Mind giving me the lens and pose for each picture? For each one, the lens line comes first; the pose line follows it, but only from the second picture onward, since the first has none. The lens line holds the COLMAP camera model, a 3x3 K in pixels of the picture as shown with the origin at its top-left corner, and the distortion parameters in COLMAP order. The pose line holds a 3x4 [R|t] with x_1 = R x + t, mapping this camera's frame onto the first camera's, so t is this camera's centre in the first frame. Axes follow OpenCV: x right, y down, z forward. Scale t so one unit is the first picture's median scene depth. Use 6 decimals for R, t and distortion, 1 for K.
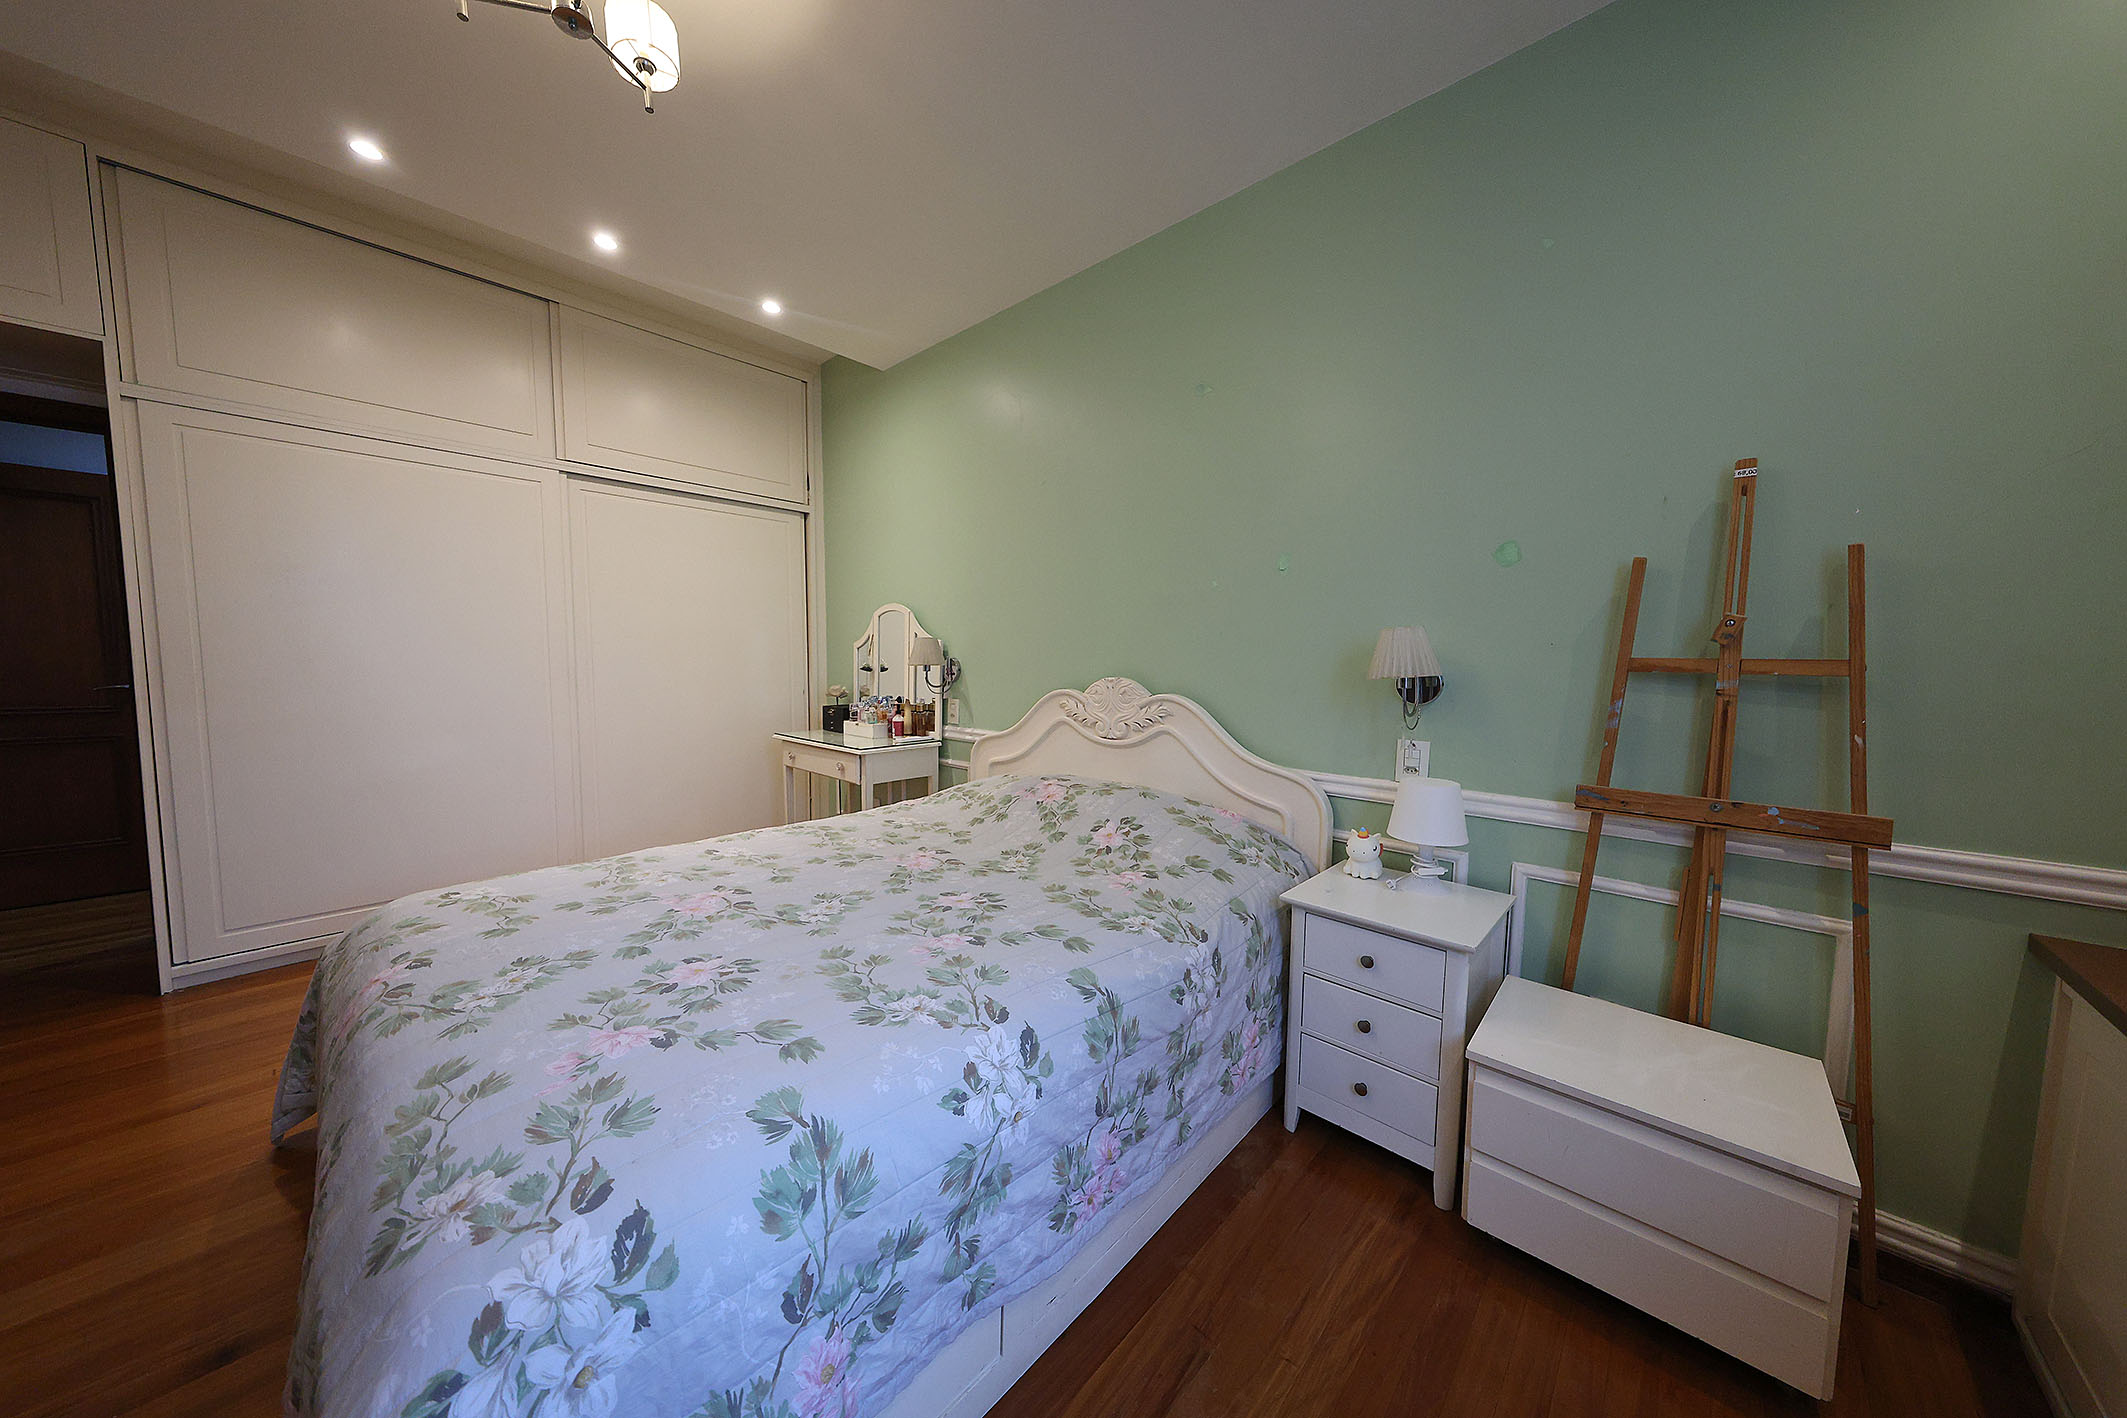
lens RADIAL K [[686.3, 0, 1062.7], [0, 686.3, 696.9], [0, 0, 1]] dist [0.003942, -0.000506]
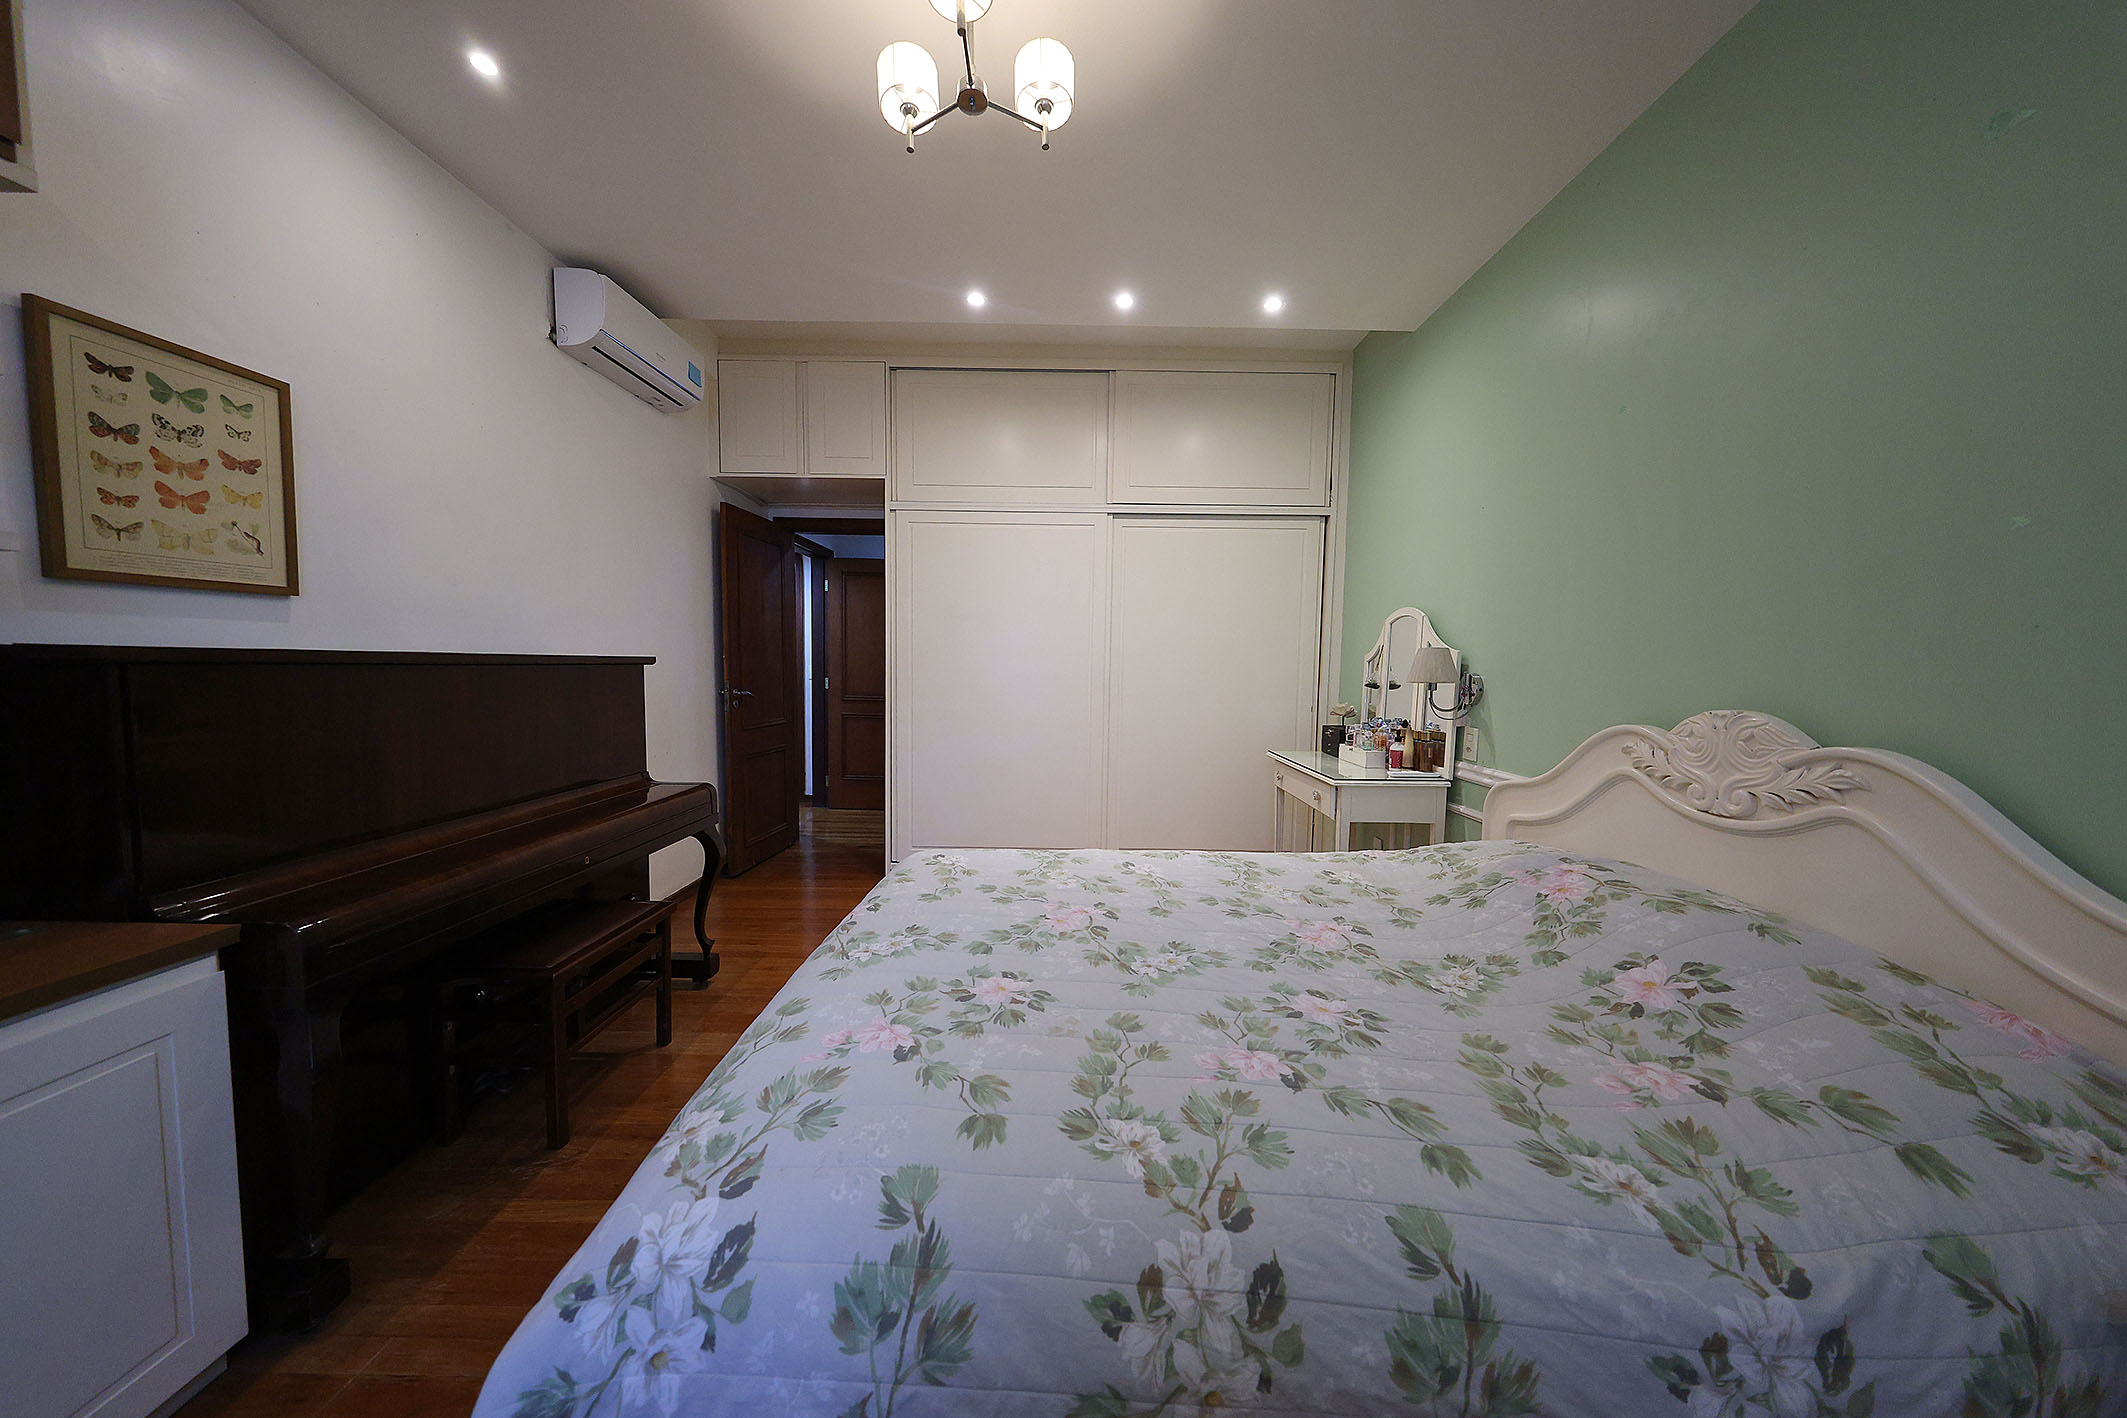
lens RADIAL K [[686.3, 0, 1059.2], [0, 686.3, 702.0], [0, 0, 1]] dist [0.003942, -0.000506]
pose [[0.676706, 0.040406, -0.735144, 0.166257], [-0.048522, 0.998770, 0.010232, -0.020331], [0.734653, 0.028746, 0.677834, 0.262118]]
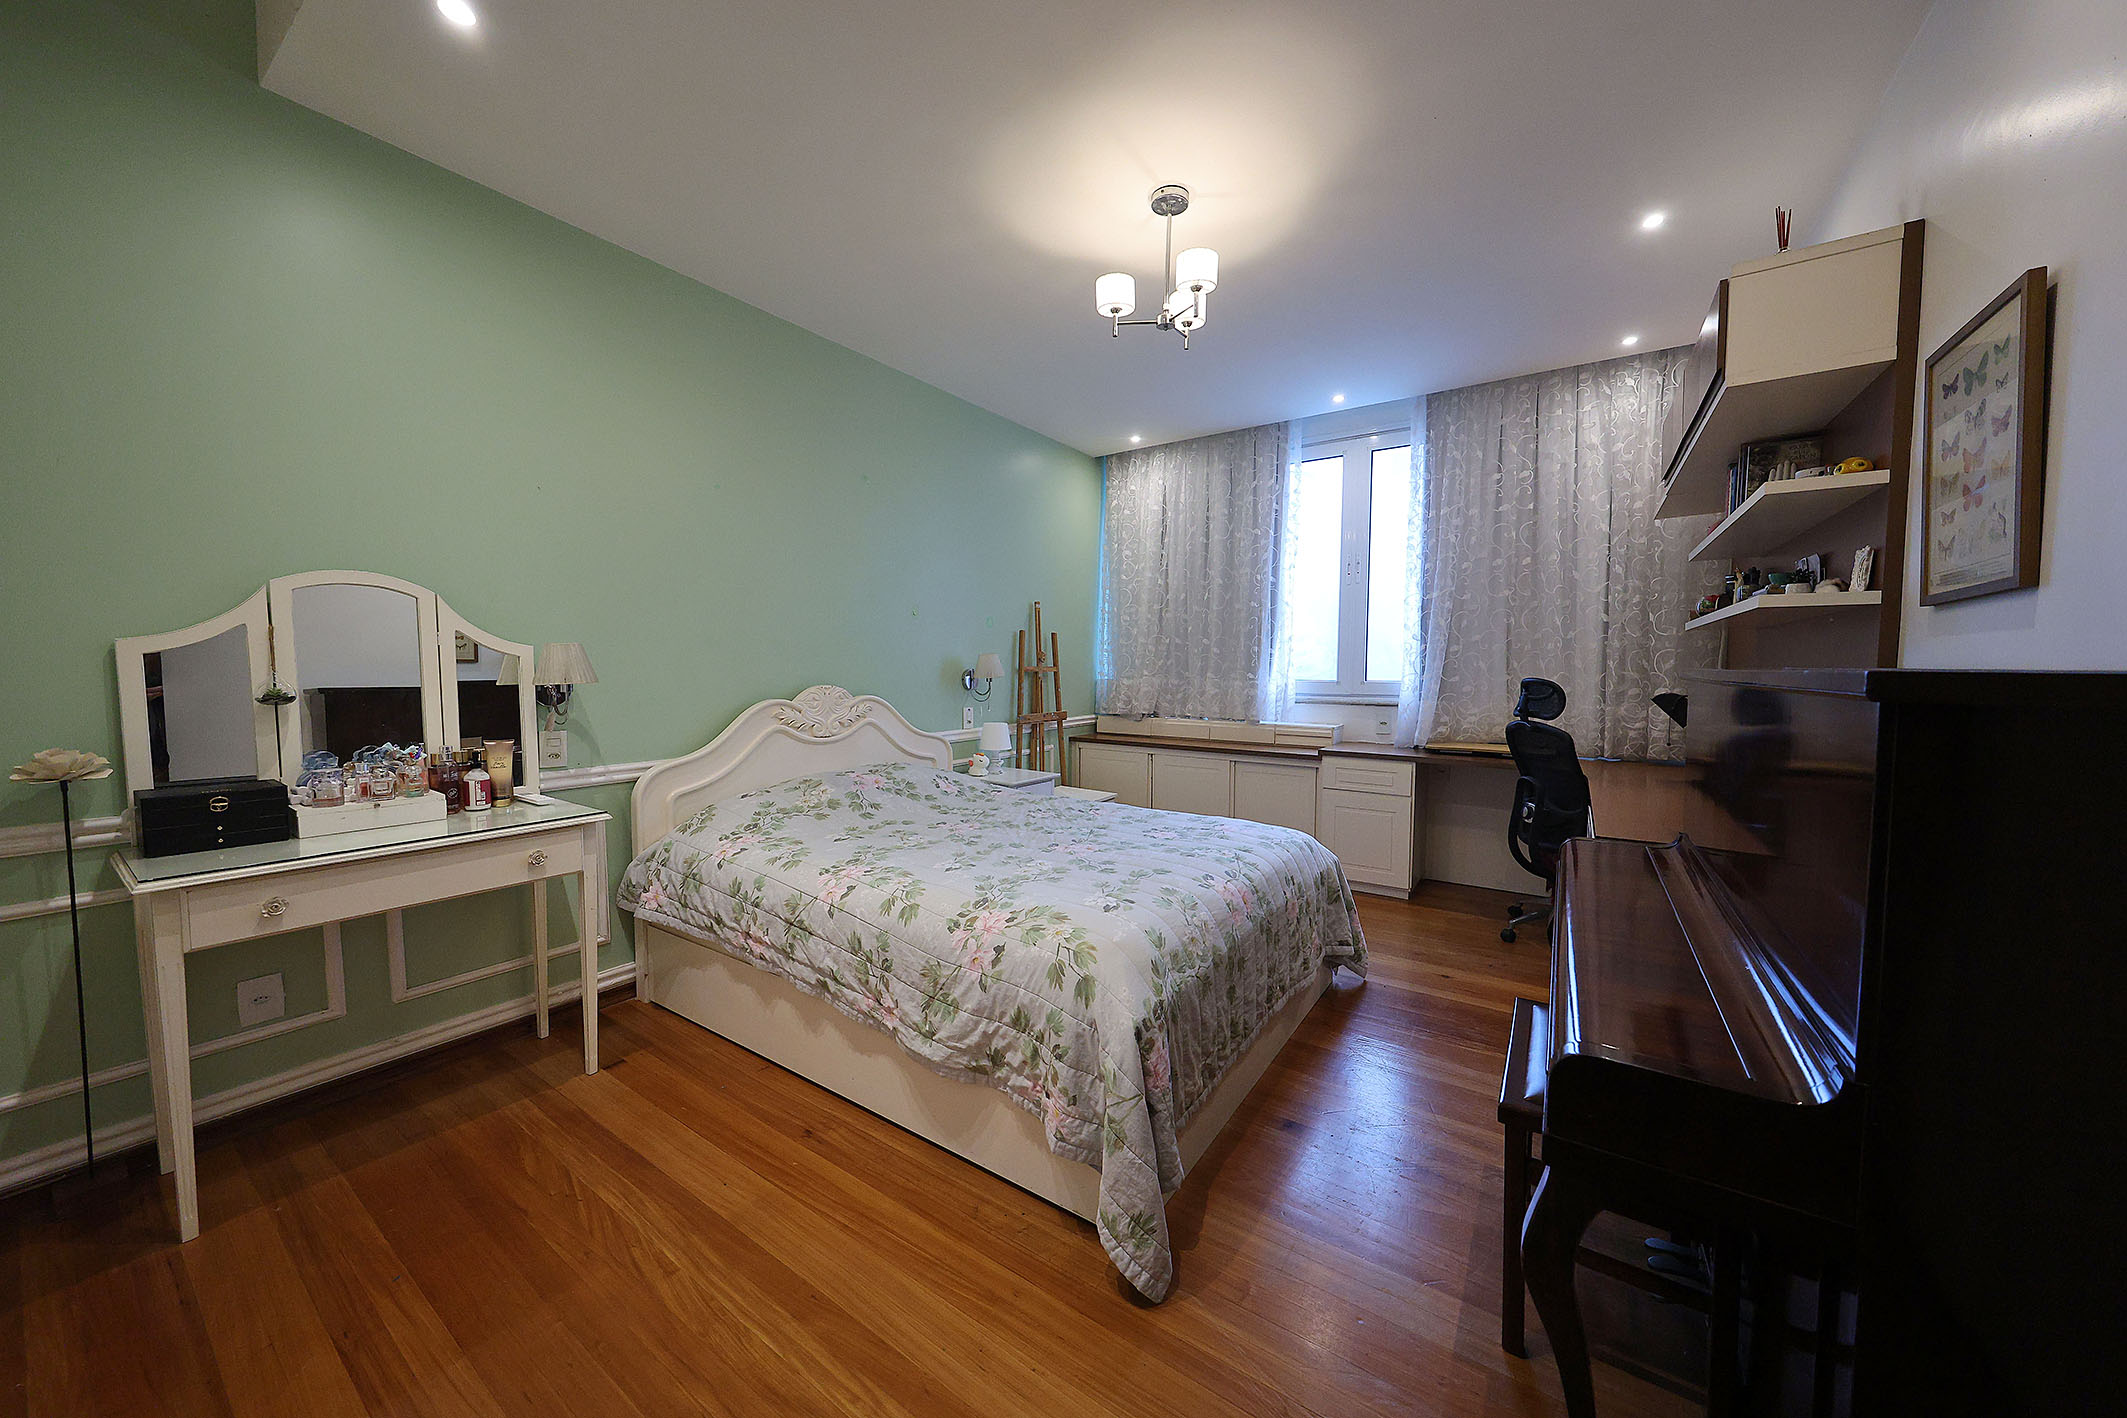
lens RADIAL K [[703.9, 0, 1079.7], [0, 703.9, 704.4], [0, 0, 1]] dist [0.001151, -0.000498]
pose [[-0.162013, -0.065031, 0.984644, -1.705596], [0.052844, 0.995823, 0.074464, -0.090291], [-0.985373, 0.064097, -0.157899, 1.066281]]
